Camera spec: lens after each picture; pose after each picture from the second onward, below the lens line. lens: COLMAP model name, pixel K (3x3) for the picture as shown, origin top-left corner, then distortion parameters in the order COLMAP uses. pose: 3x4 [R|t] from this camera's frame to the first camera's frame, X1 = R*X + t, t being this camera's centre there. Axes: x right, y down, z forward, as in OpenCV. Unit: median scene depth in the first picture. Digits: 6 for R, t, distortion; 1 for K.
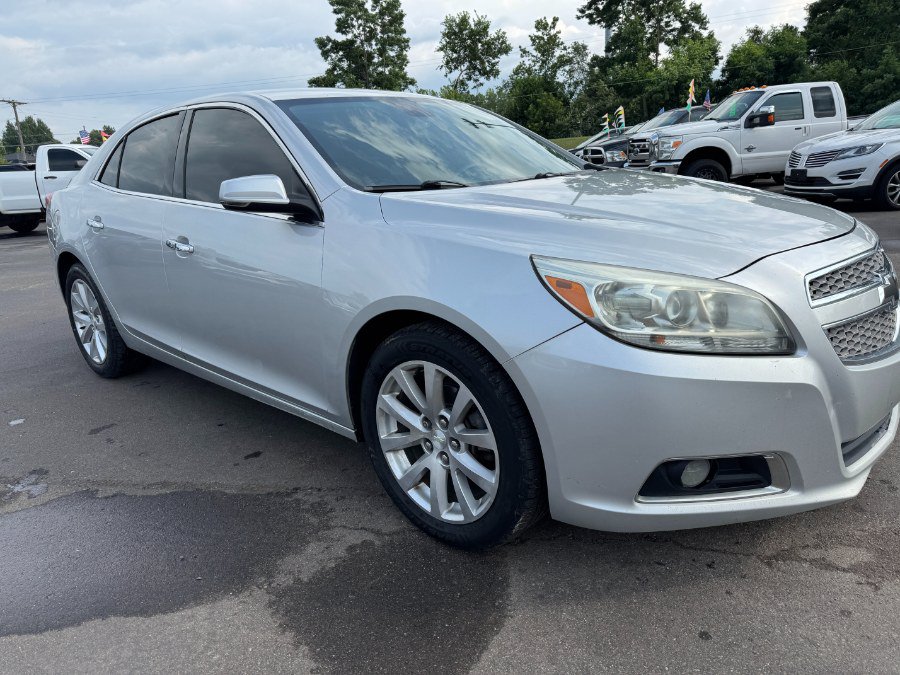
lens RADIAL K [[642.3, 0, 450.0], [0, 642.3, 337.5], [0, 0, 1]] dist [-0.000394, -0.003313]
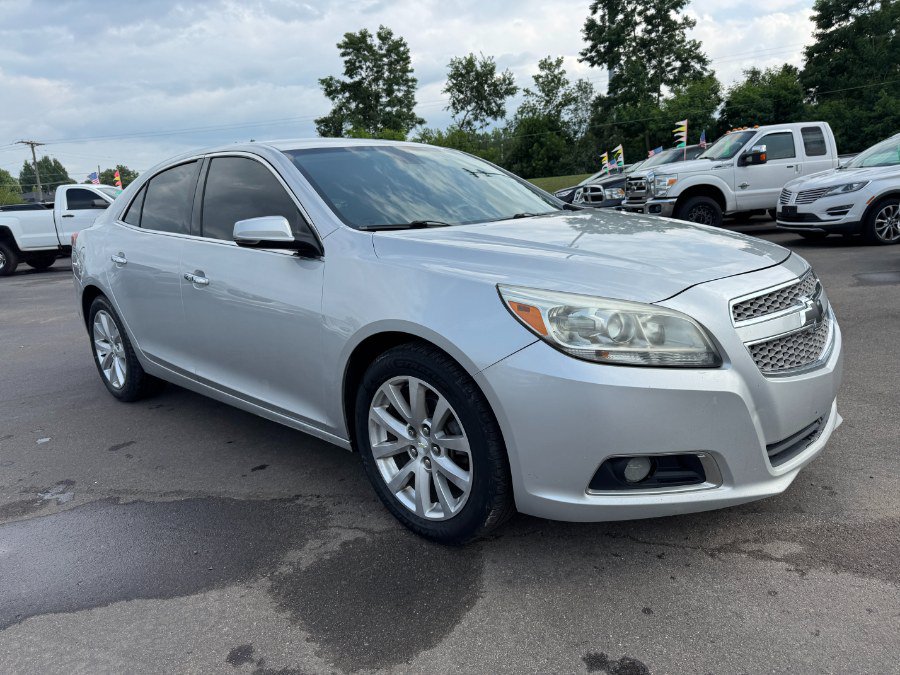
lens RADIAL K [[643.7, 0, 451.5], [0, 643.7, 340.3], [0, 0, 1]] dist [0.007024, -0.019972]
pose [[0.999944, -0.001415, -0.010442, 0.040710], [0.000888, 0.998731, -0.050355, 0.025605], [0.010500, 0.050343, 0.998677, -0.130298]]
